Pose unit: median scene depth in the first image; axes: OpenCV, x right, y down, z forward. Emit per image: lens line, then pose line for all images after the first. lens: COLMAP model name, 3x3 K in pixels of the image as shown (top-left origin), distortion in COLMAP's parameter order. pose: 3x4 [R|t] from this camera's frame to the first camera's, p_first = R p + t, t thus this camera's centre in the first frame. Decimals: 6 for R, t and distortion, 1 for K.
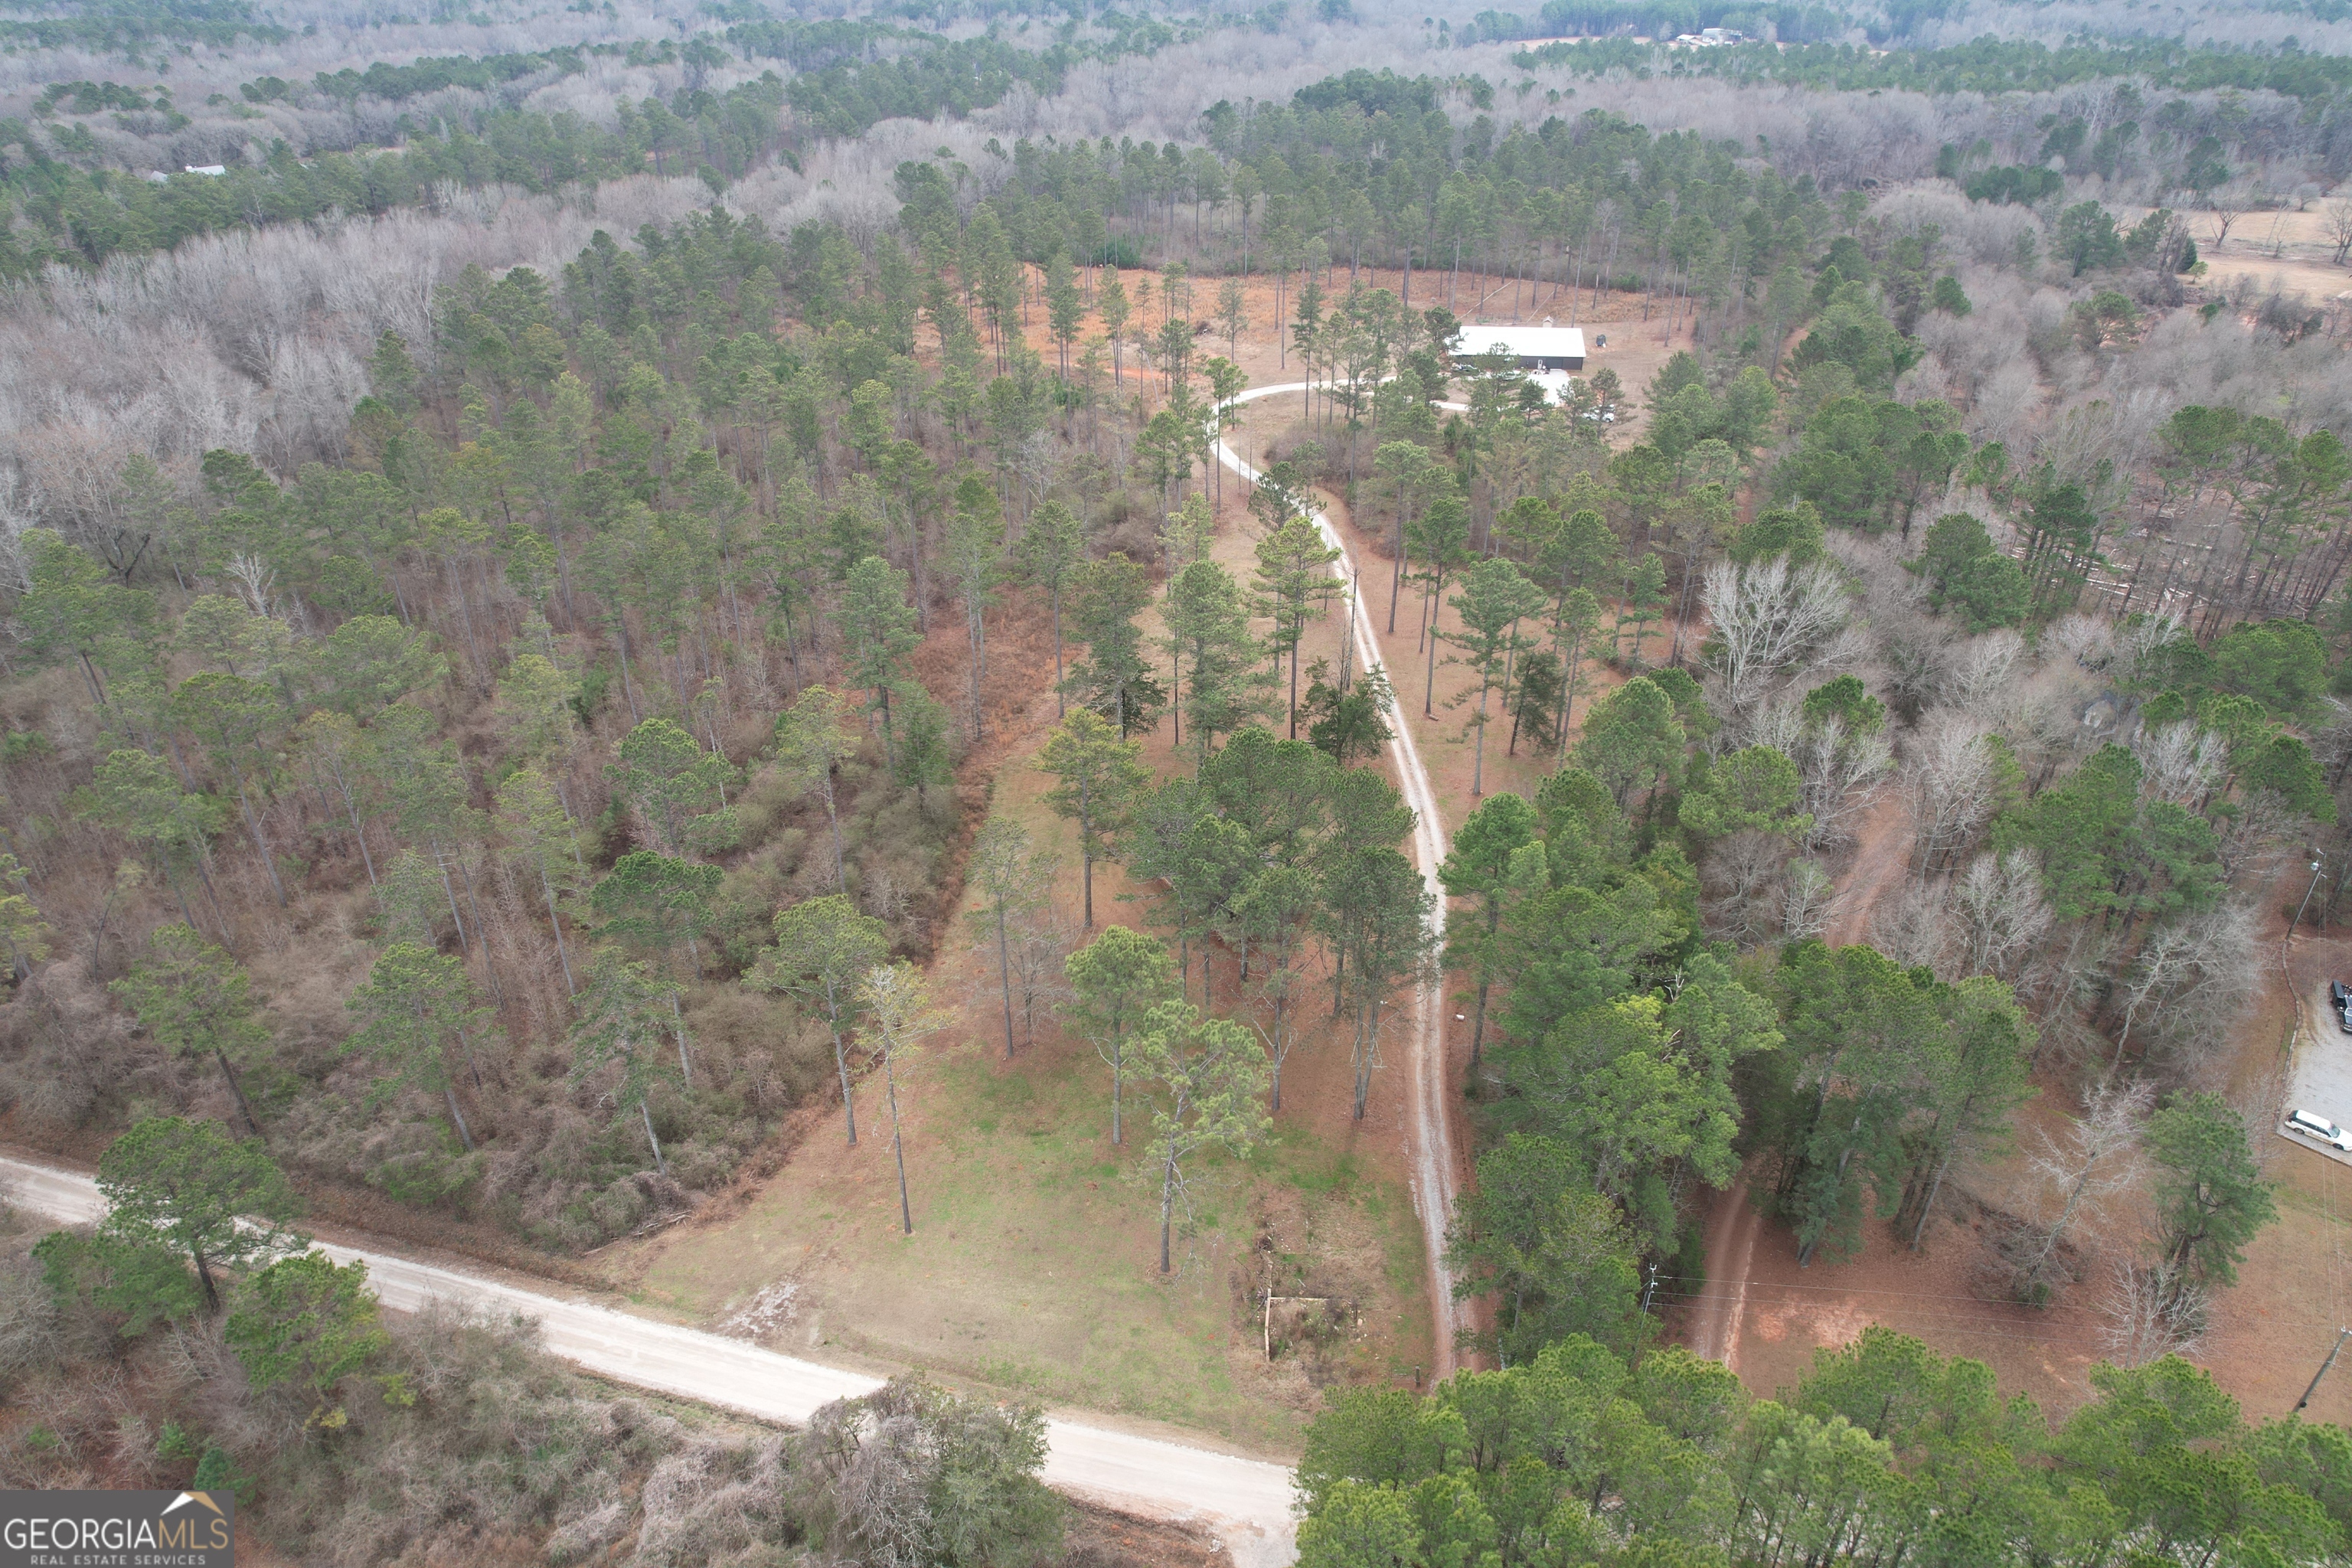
lens RADIAL K [[1487.9, 0, 1176.0], [0, 1487.9, 784.0], [0, 0, 1]] dist [-0.059657, 0.052174]
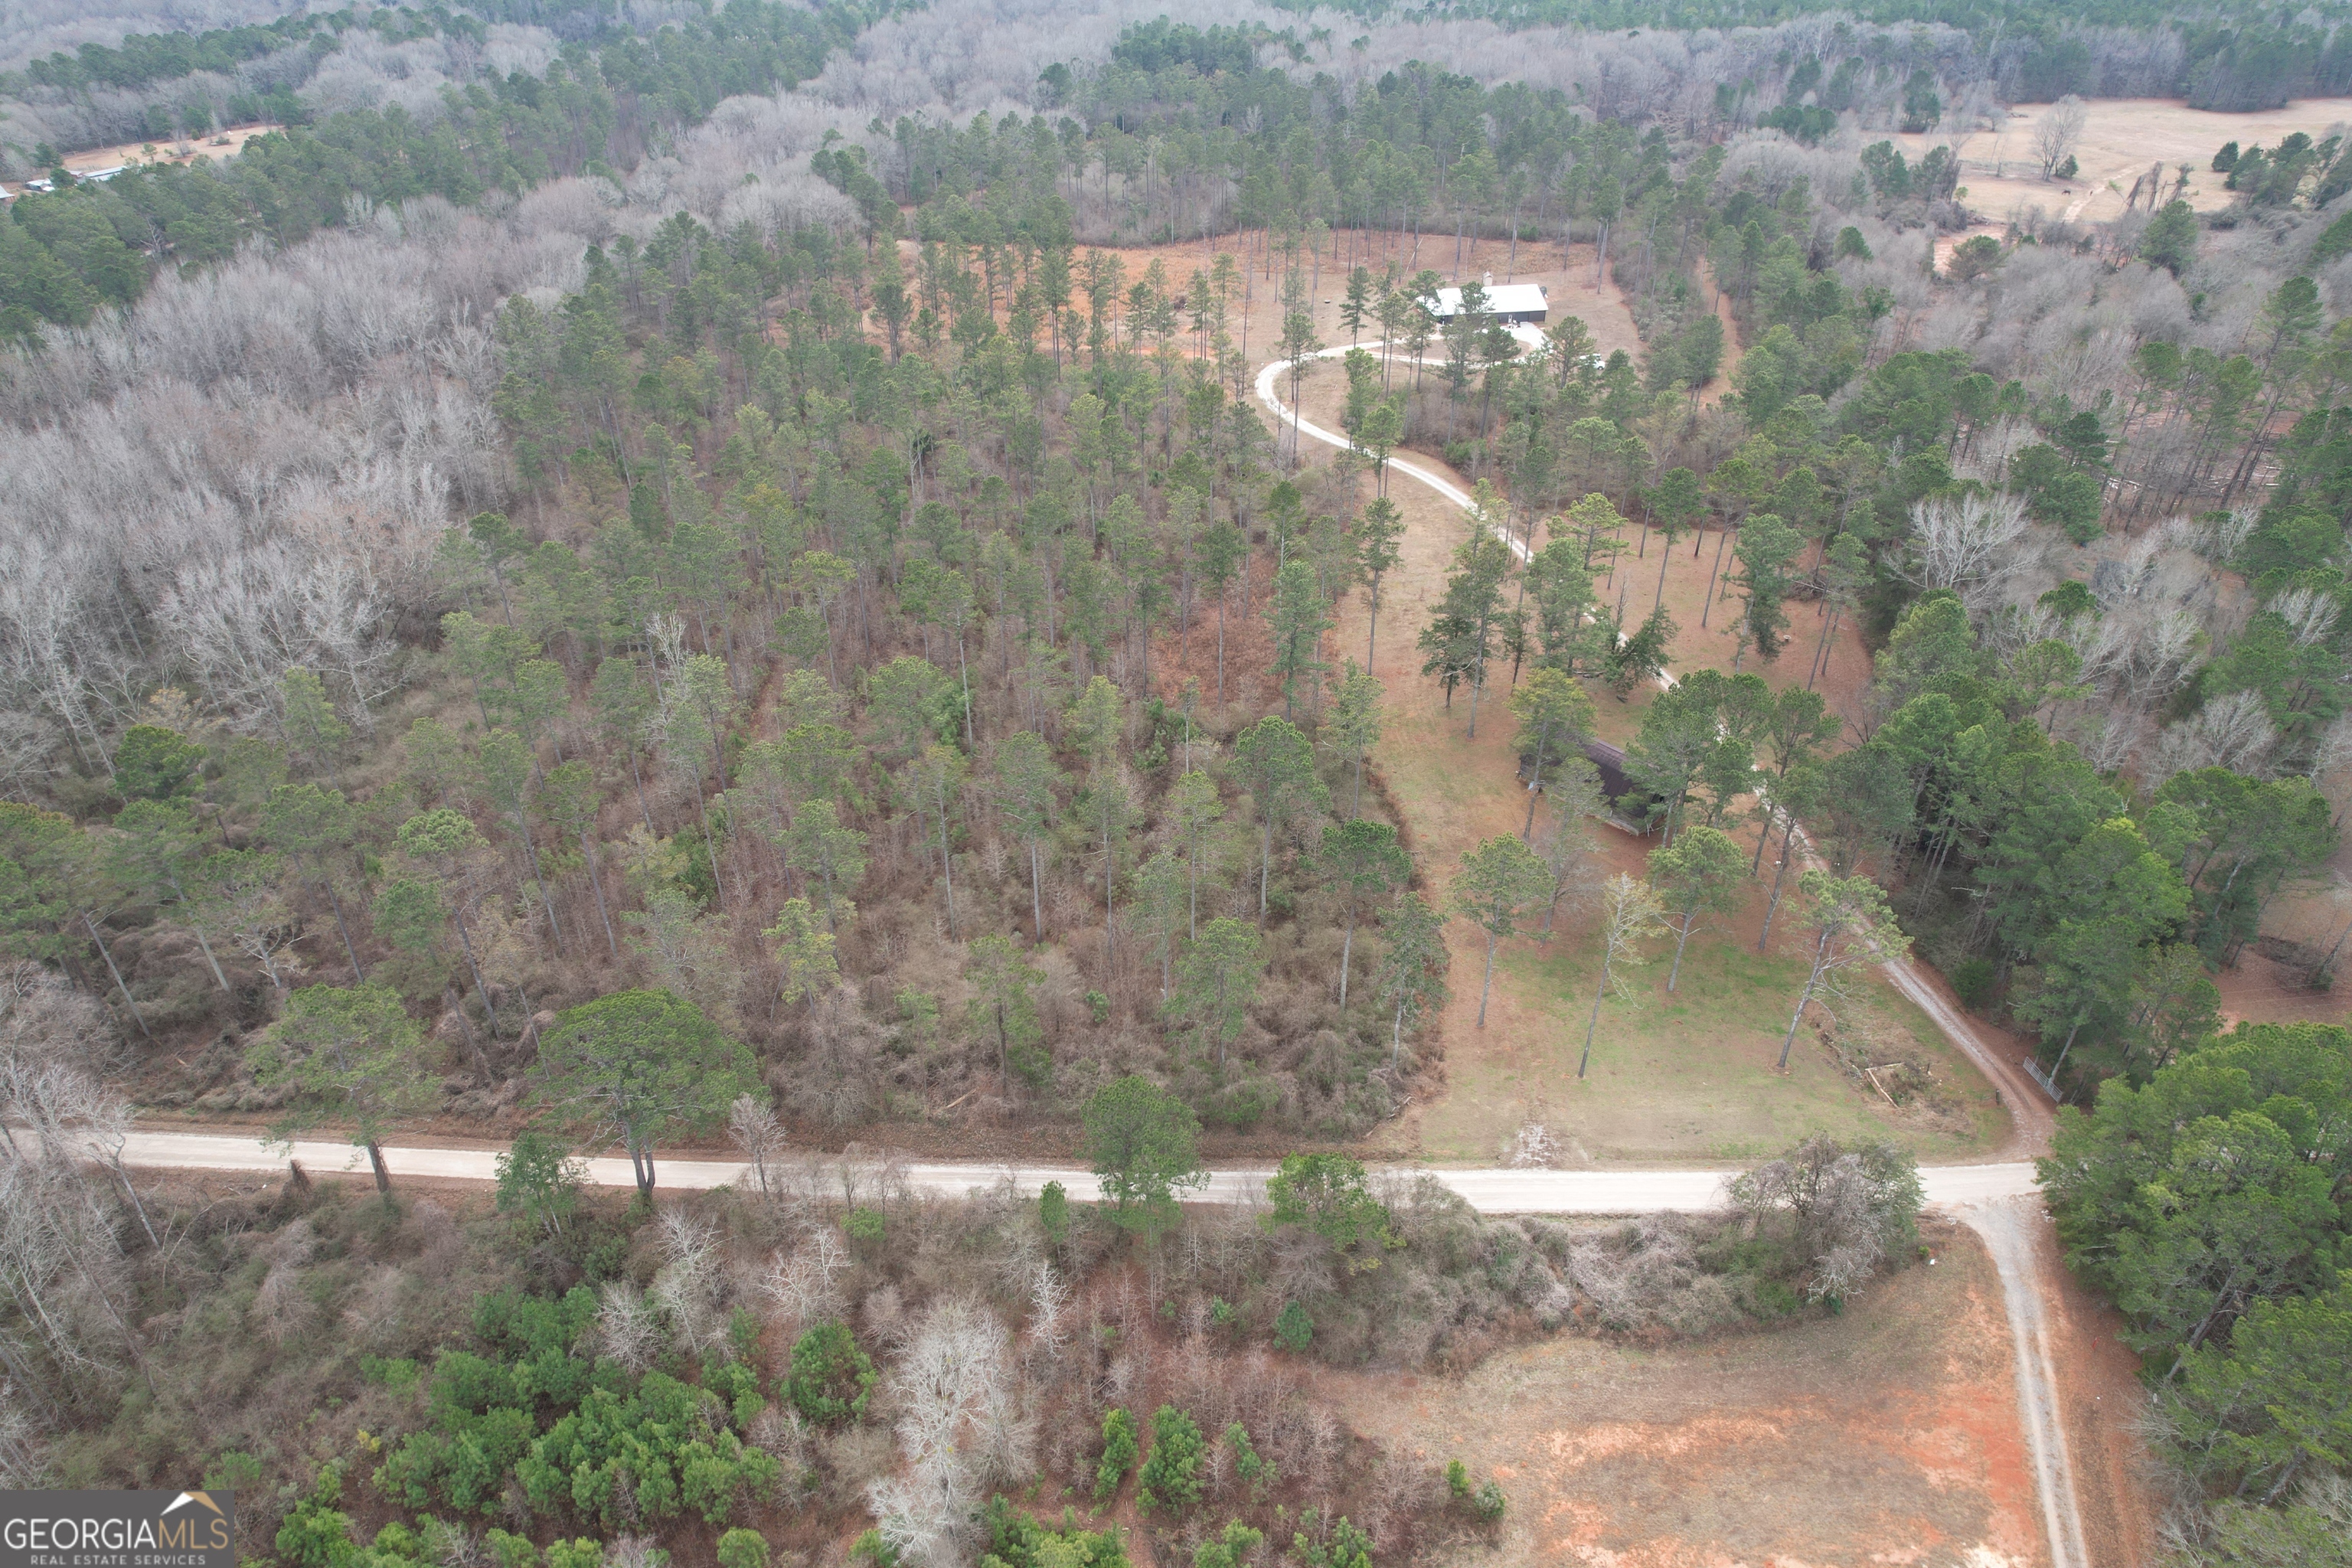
lens RADIAL K [[1487.9, 0, 1176.0], [0, 1487.9, 784.0], [0, 0, 1]] dist [-0.059657, 0.052174]
pose [[0.972255, -0.131409, 0.193523, -0.270400], [0.121889, 0.990707, 0.060358, -0.028619], [-0.199656, -0.035095, 0.979237, -0.076148]]
